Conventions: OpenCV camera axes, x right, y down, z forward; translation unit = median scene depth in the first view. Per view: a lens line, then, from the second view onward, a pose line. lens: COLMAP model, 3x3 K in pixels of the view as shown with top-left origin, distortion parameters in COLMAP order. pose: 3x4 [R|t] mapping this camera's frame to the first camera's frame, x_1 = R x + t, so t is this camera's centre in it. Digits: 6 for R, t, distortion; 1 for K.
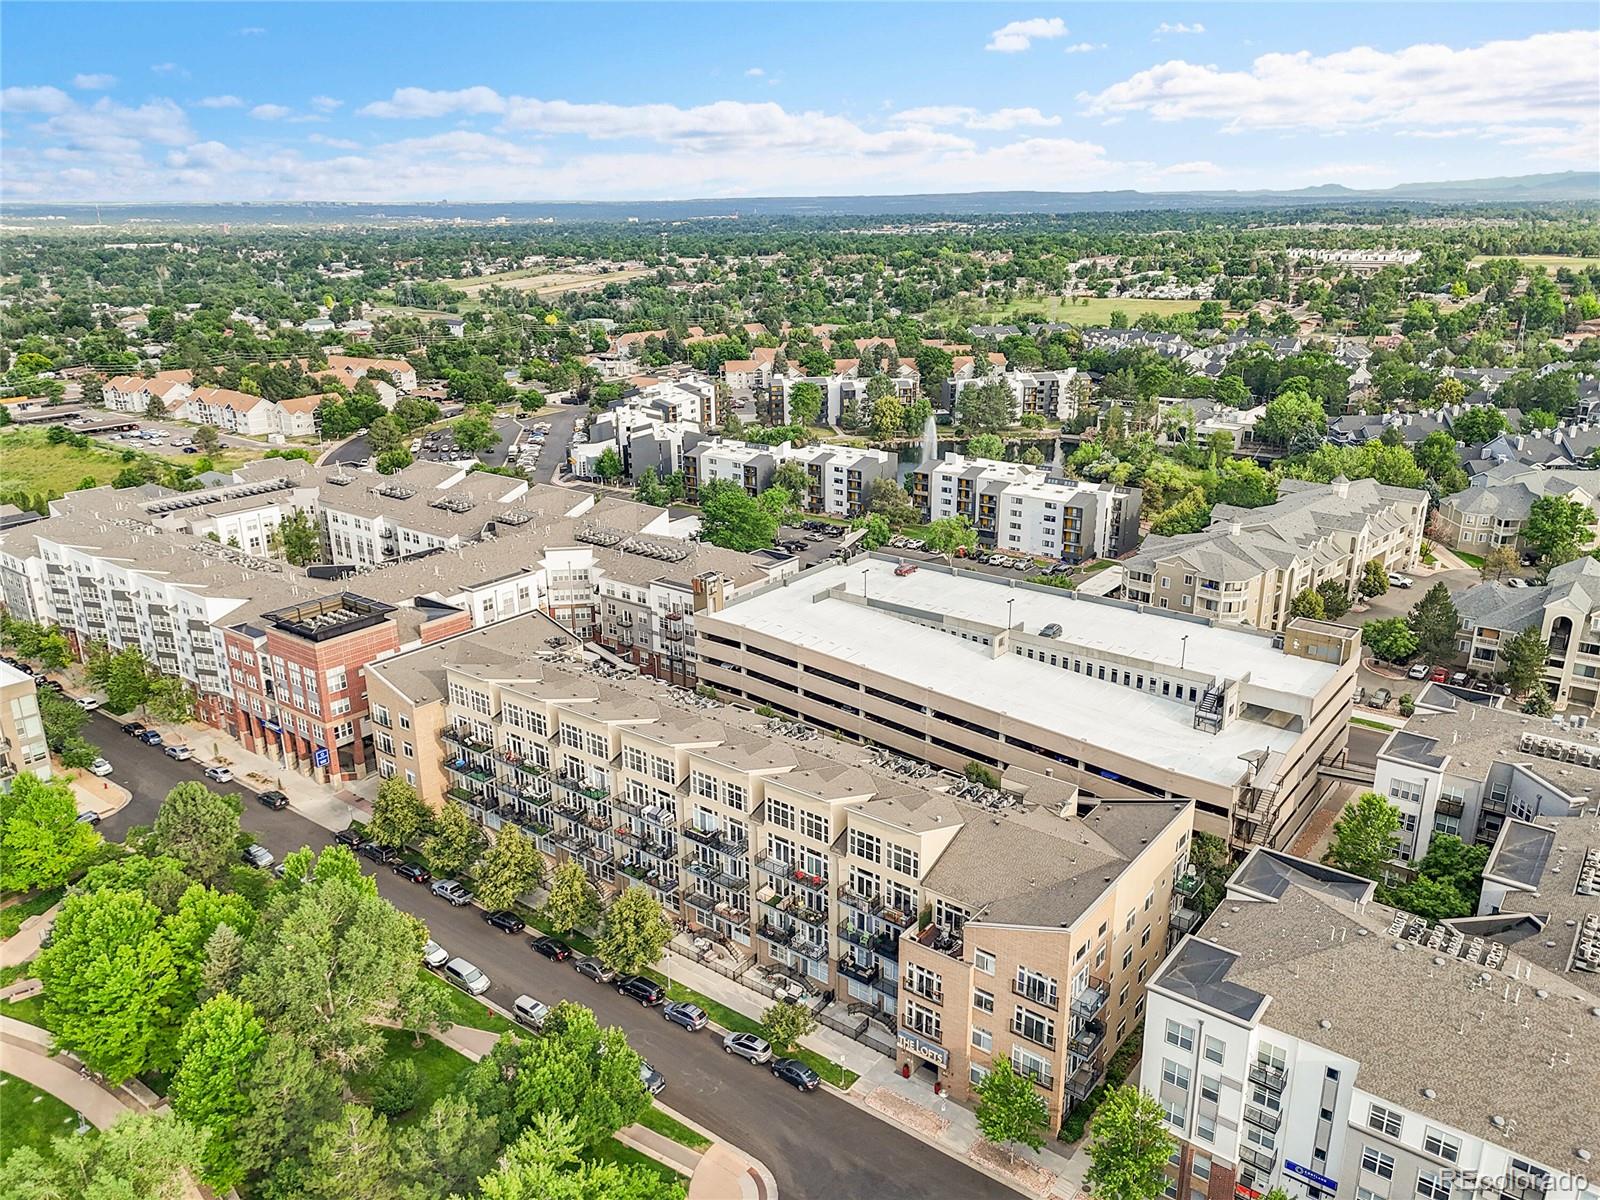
lens RADIAL K [[1179.4, 0, 800.0], [0, 1179.4, 600.0], [0, 0, 1]] dist [0.094219, -0.105903]
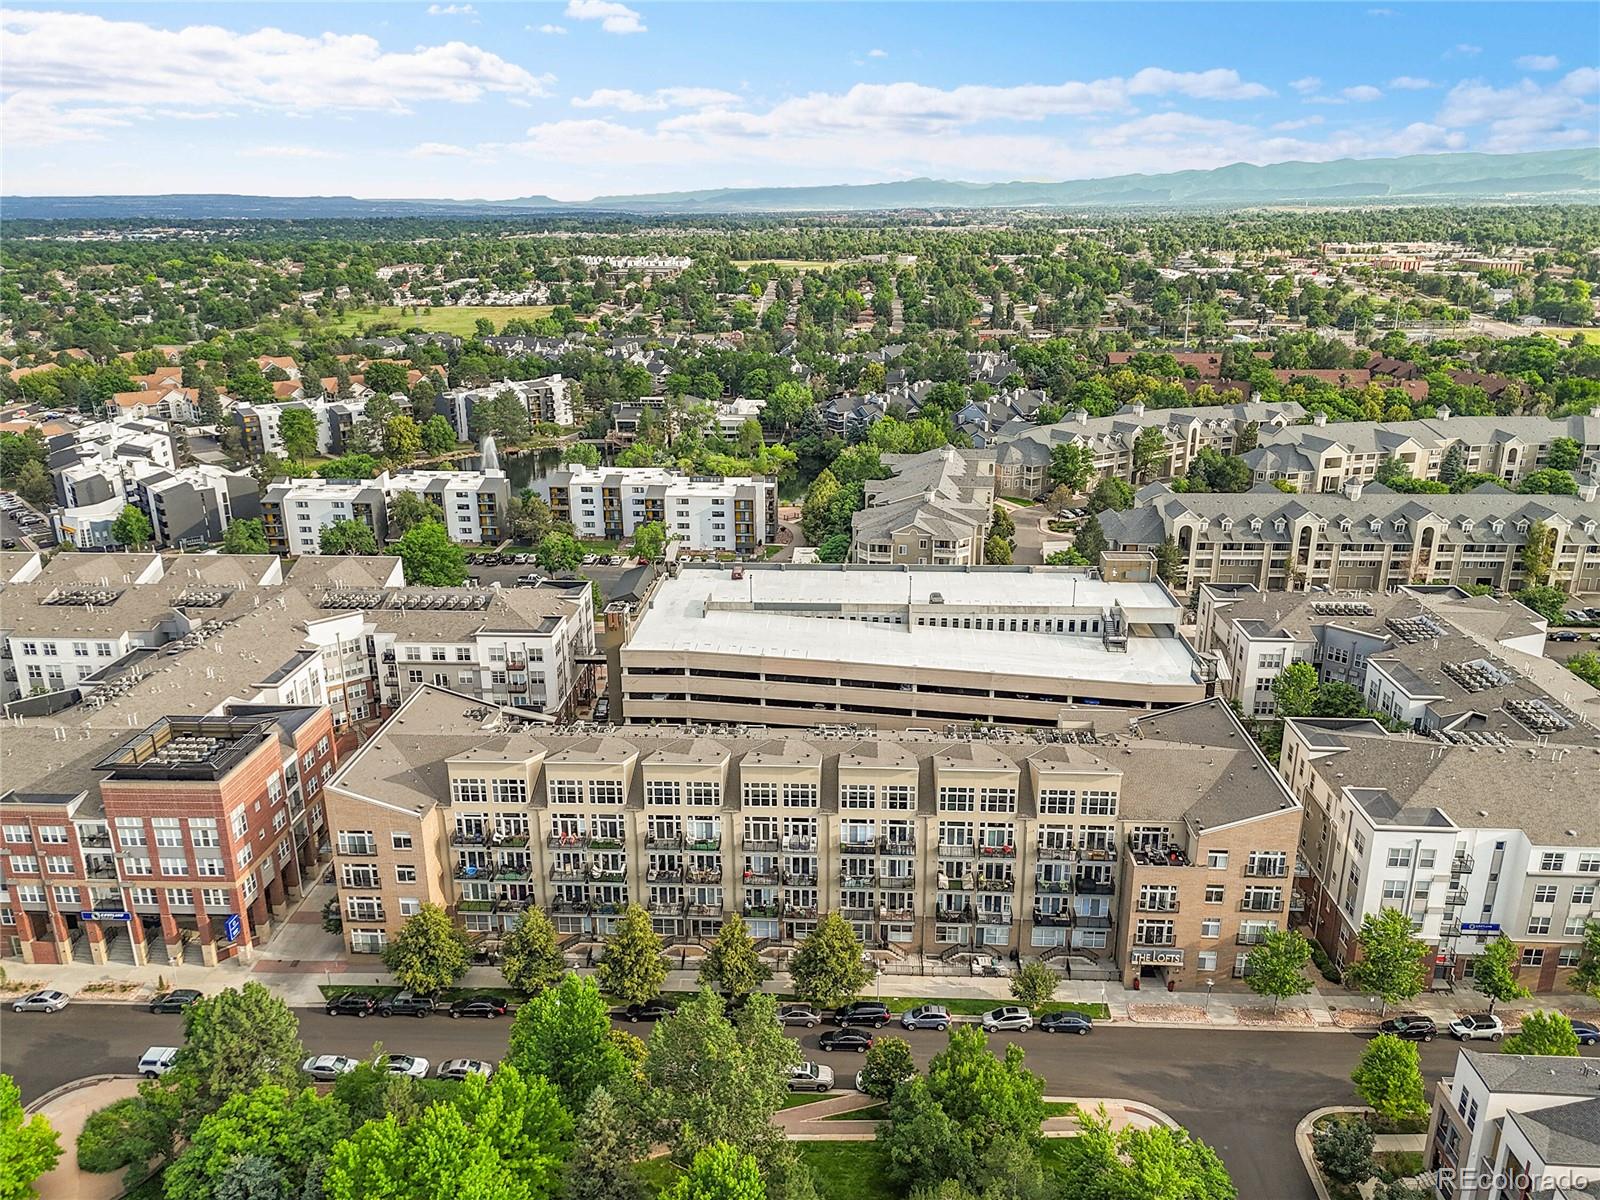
lens RADIAL K [[1179.4, 0, 800.0], [0, 1179.4, 600.0], [0, 0, 1]] dist [0.094219, -0.105903]
pose [[0.821295, -0.174679, 0.543104, -0.638091], [0.177842, 0.982926, 0.047203, -0.062170], [-0.542076, 0.057819, 0.838338, 0.185530]]
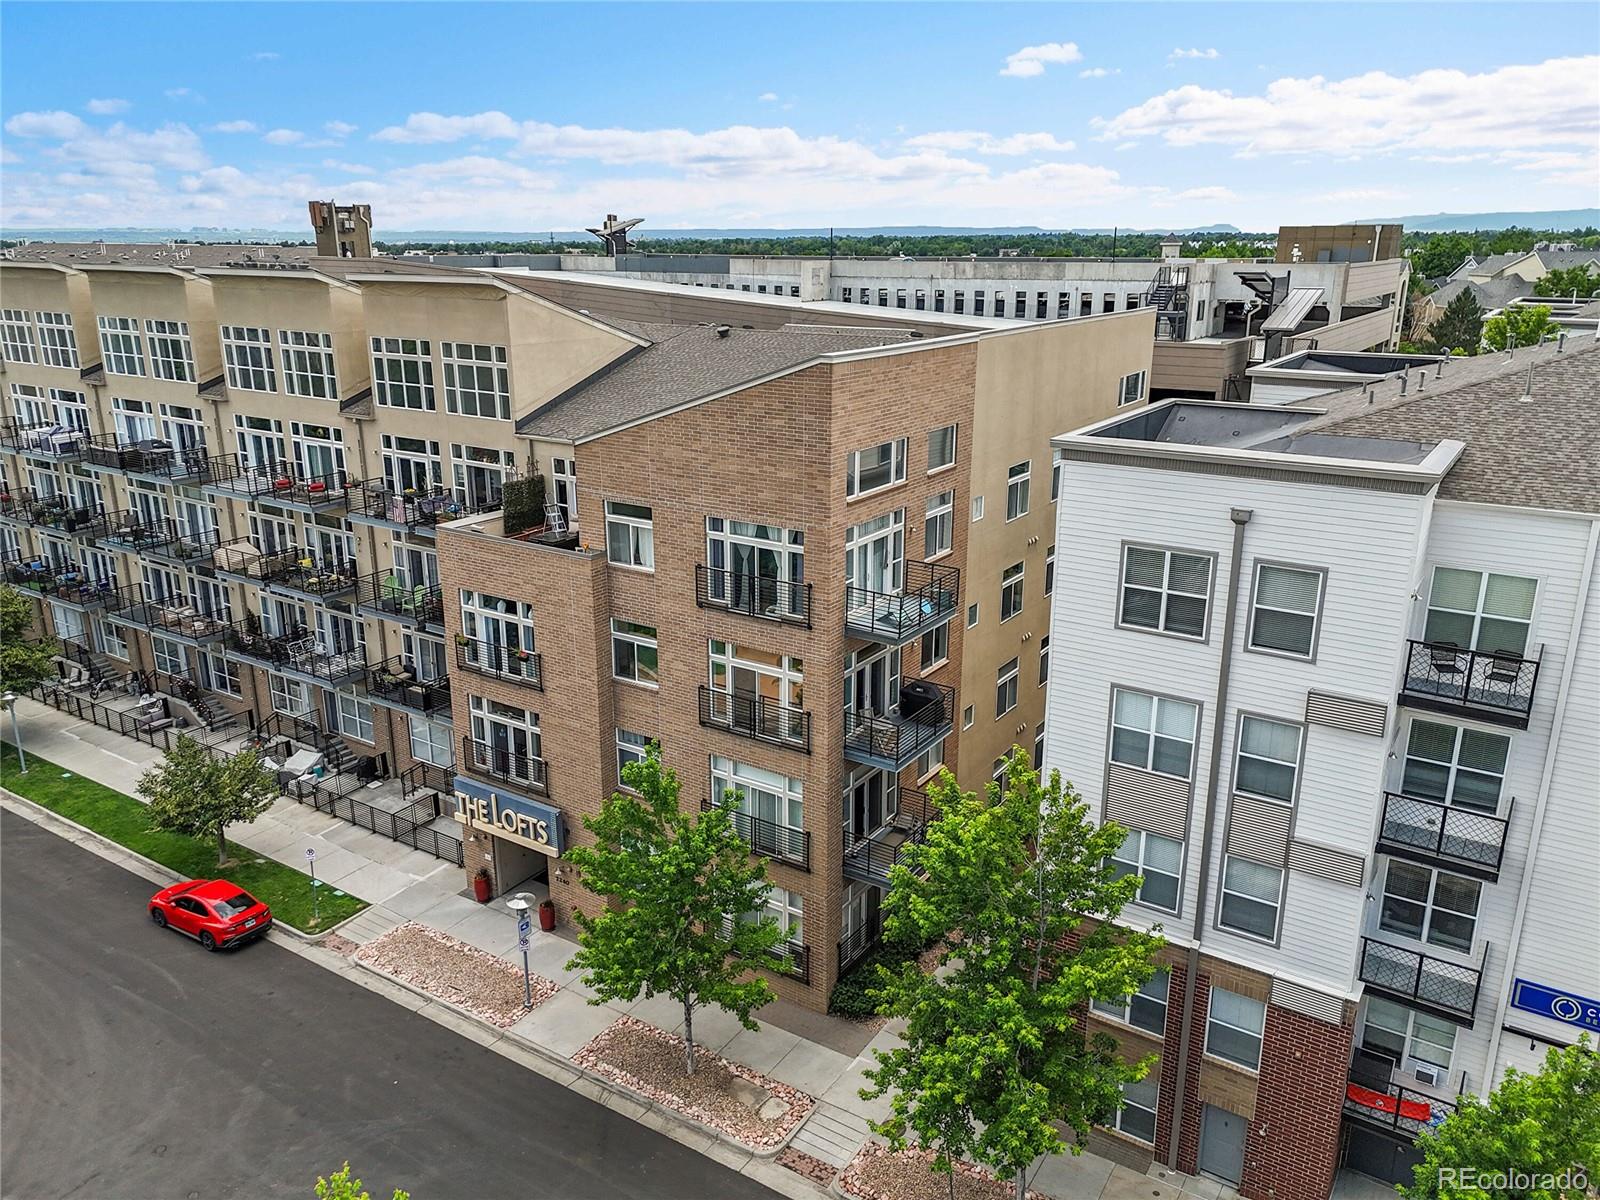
lens RADIAL K [[1179.4, 0, 800.0], [0, 1179.4, 600.0], [0, 0, 1]] dist [0.094219, -0.105903]
pose [[0.997312, -0.012718, 0.072164, 0.149583], [0.014727, 0.999517, -0.027369, 0.275460], [-0.071781, 0.028358, 0.997017, 0.520113]]
